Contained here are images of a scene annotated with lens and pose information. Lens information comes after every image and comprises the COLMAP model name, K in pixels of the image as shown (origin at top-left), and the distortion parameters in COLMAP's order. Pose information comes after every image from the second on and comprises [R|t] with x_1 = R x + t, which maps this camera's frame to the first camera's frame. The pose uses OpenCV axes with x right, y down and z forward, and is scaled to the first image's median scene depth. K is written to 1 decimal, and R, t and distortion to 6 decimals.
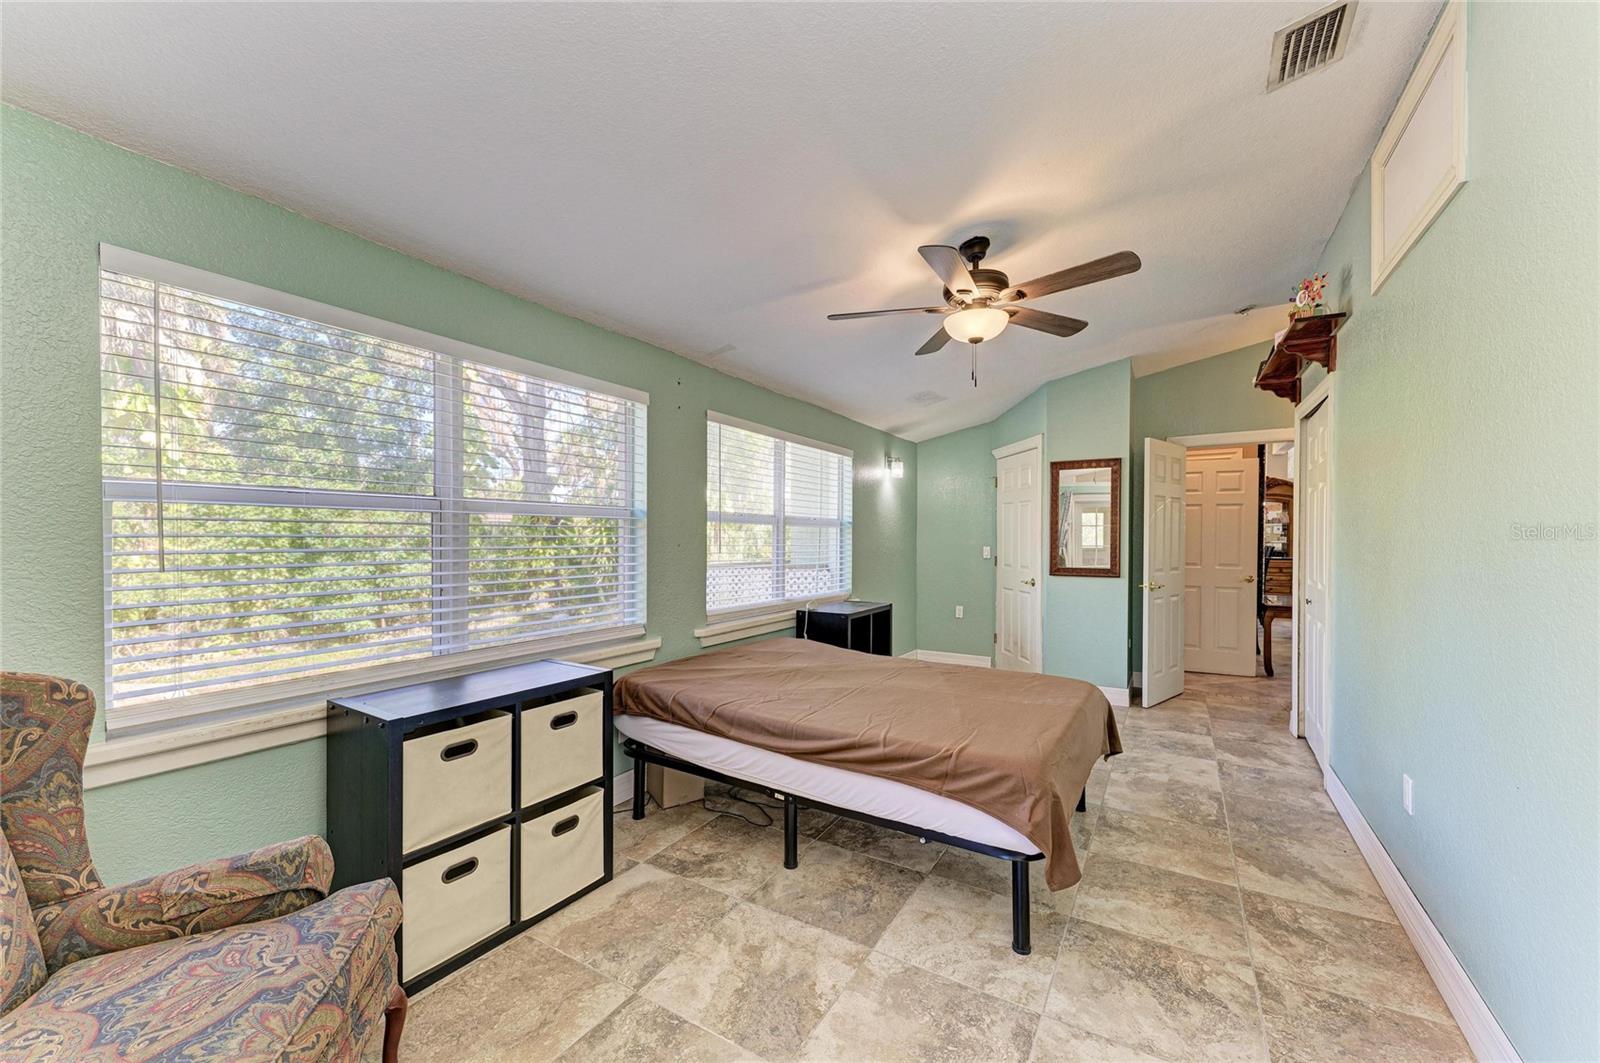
lens RADIAL K [[620.3, 0, 800.4], [0, 620.3, 530.9], [0, 0, 1]] dist [0.002001, -0.000078]
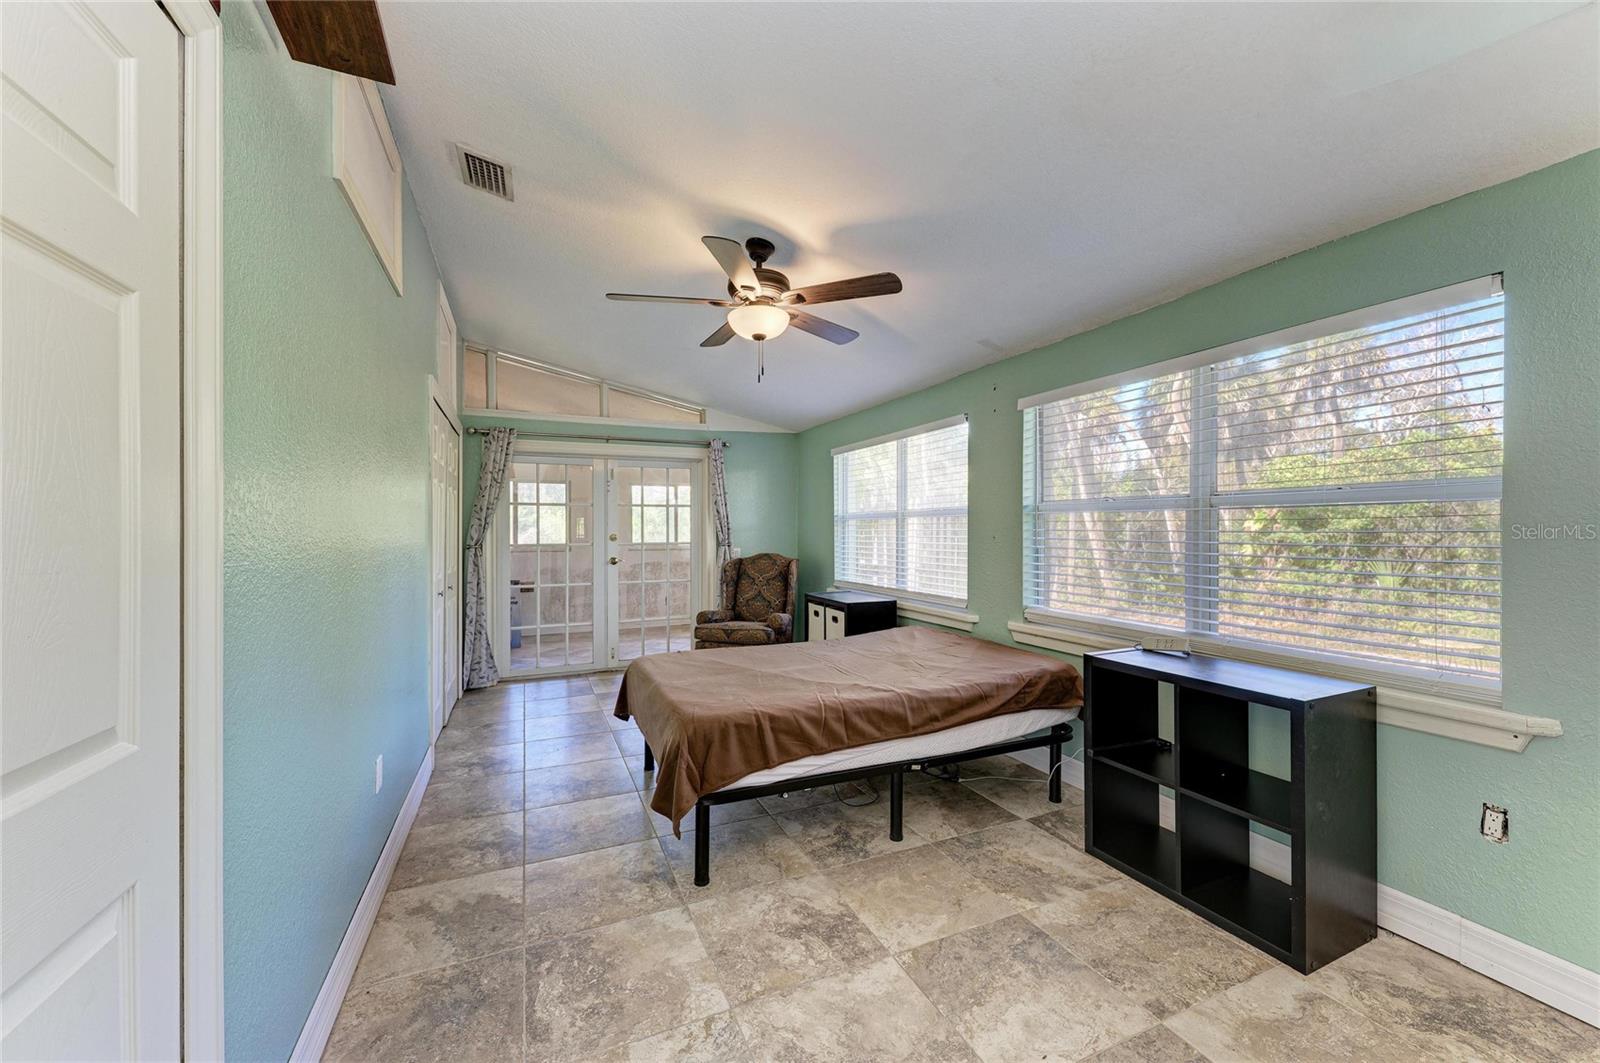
lens RADIAL K [[620.3, 0, 800.9], [0, 620.3, 532.0], [0, 0, 1]] dist [0.002001, -0.000078]
pose [[-0.569918, 0.002822, -0.821696, 0.972136], [0.001389, 0.999996, 0.002471, 0.014074], [0.821700, 0.000267, -0.569920, 1.481068]]
